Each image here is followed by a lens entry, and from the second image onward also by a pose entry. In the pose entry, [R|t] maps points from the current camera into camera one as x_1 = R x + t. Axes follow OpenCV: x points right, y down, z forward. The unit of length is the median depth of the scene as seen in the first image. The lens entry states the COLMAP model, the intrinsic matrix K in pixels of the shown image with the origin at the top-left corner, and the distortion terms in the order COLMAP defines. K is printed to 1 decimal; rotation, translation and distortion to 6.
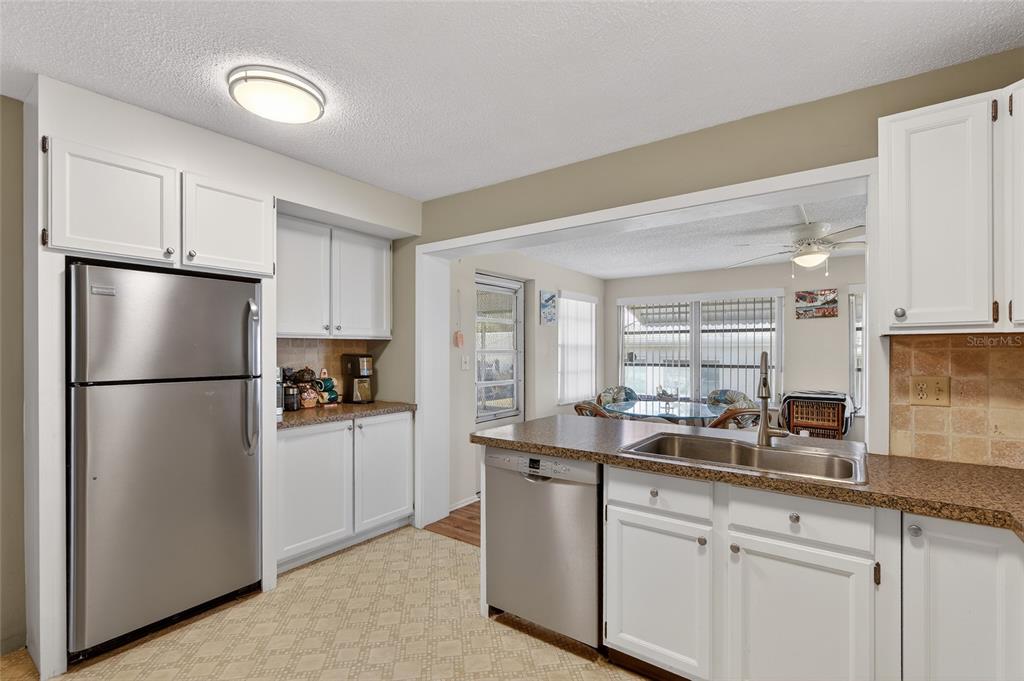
lens RADIAL K [[466.5, 0, 512.9], [0, 466.5, 347.7], [0, 0, 1]] dist [-0.001748, -0.000269]
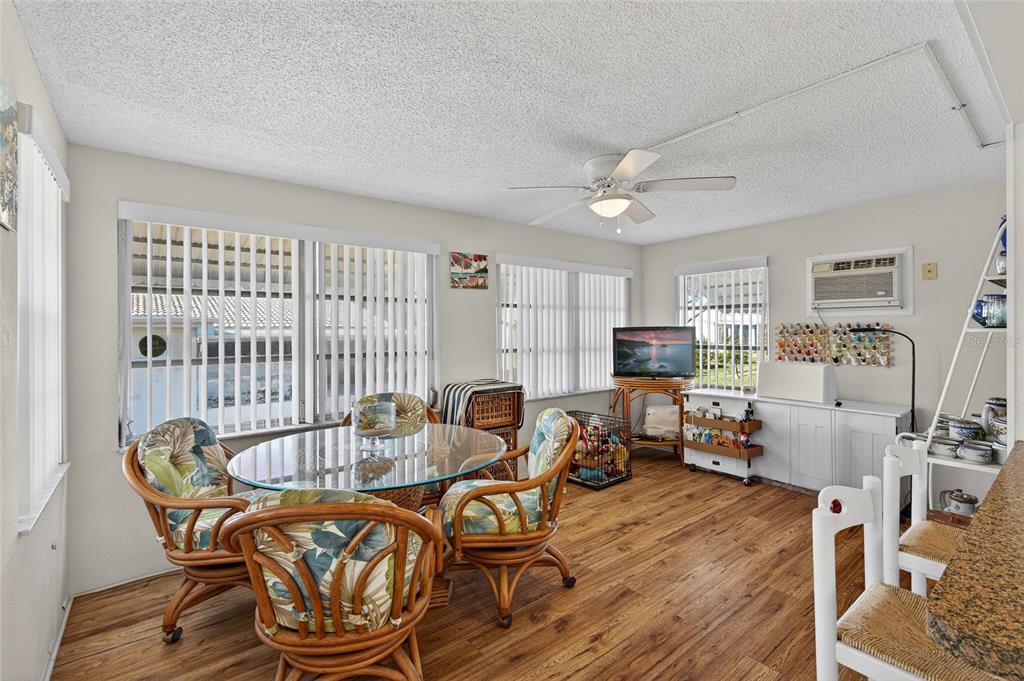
lens RADIAL K [[466.5, 0, 509.9], [0, 466.5, 331.0], [0, 0, 1]] dist [-0.001748, -0.000269]
pose [[0.253187, 0.000340, 0.967417, -0.182674], [0.001043, 0.999999, -0.000625, 0.016072], [-0.967417, 0.001168, 0.253187, 1.331406]]
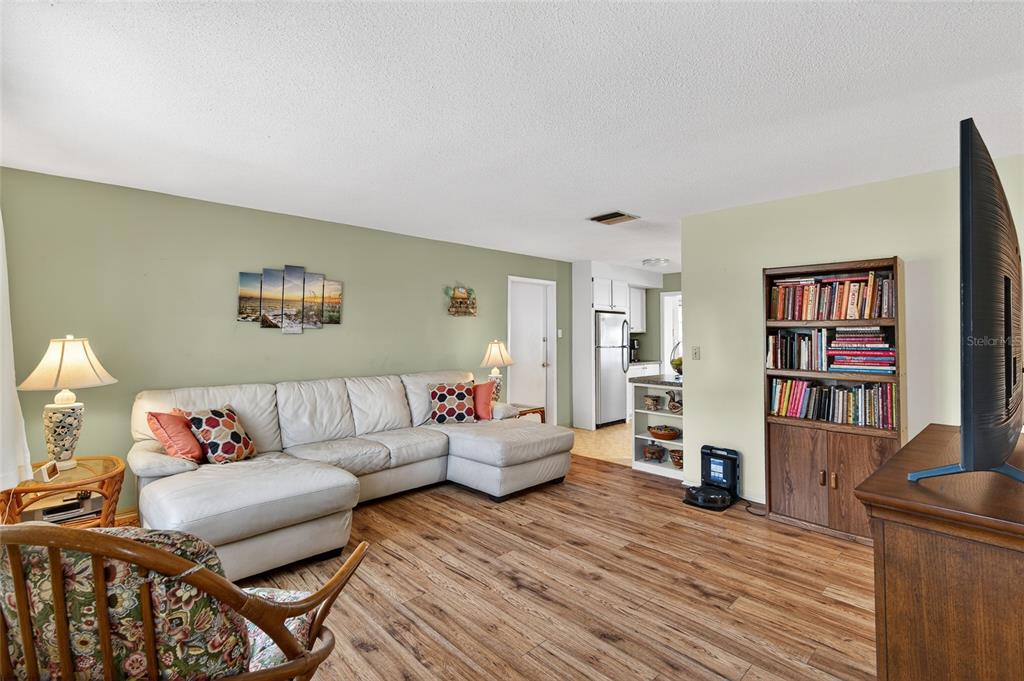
lens RADIAL K [[466.5, 0, 512.7], [0, 466.5, 332.2], [0, 0, 1]] dist [-0.001748, -0.000269]
pose [[0.987827, 0.000458, -0.155553, -0.777401], [-0.002259, 0.999932, -0.011402, 0.008442], [0.155537, 0.011614, 0.987762, -1.925098]]
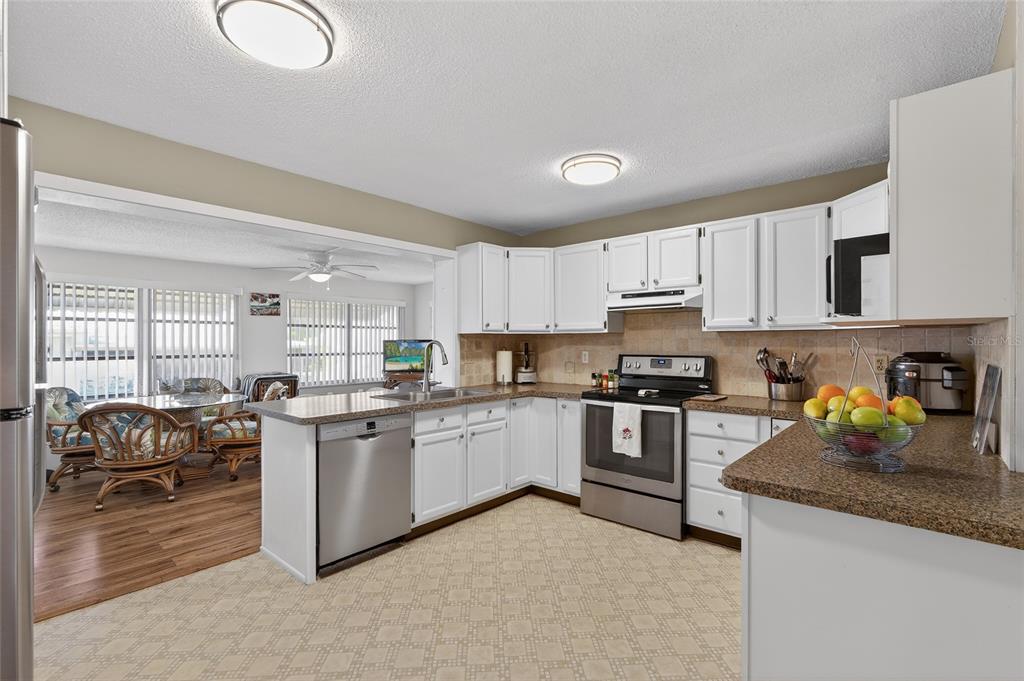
lens RADIAL K [[466.5, 0, 512.6], [0, 466.5, 343.8], [0, 0, 1]] dist [-0.001748, -0.000269]
pose [[0.090730, -0.002270, 0.995873, -0.994939], [-0.004726, 0.999985, 0.002710, 0.011557], [-0.995864, -0.004952, 0.090718, 0.395232]]
